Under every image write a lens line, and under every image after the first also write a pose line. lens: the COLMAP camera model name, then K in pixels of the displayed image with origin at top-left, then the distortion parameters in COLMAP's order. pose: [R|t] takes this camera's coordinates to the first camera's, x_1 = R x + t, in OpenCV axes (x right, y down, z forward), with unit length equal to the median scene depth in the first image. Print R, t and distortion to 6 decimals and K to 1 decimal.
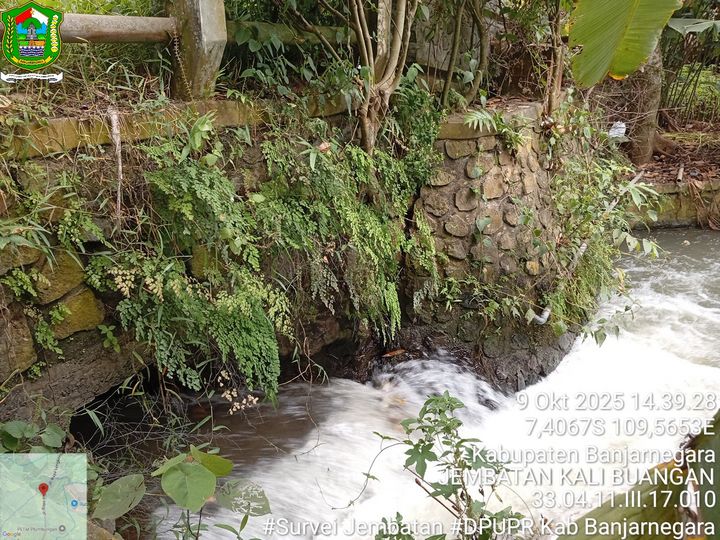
lens RADIAL K [[547.2, 0, 358.0], [0, 547.2, 270.6], [0, 0, 1]] dist [0.093334, -0.196508]
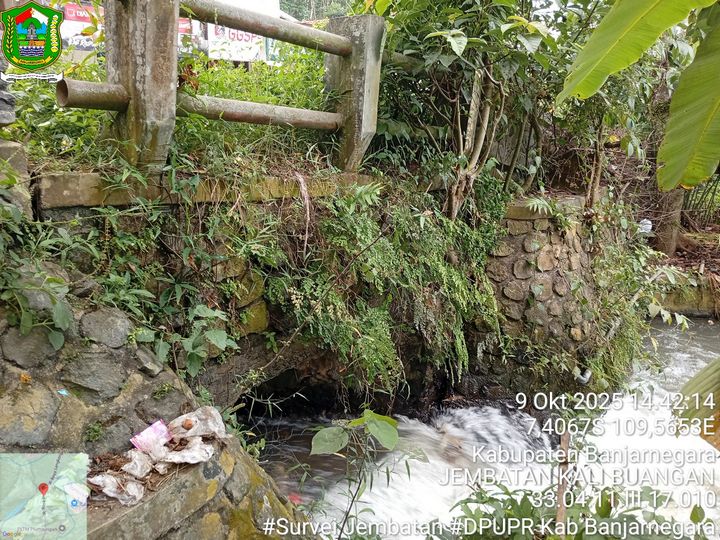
lens RADIAL K [[547.2, 0, 358.0], [0, 547.2, 270.6], [0, 0, 1]] dist [0.093334, -0.196508]
pose [[0.996863, 0.074590, -0.026449, -0.126561], [-0.077678, 0.986135, -0.146640, 0.075553], [0.015145, 0.148235, 0.988836, -0.179564]]
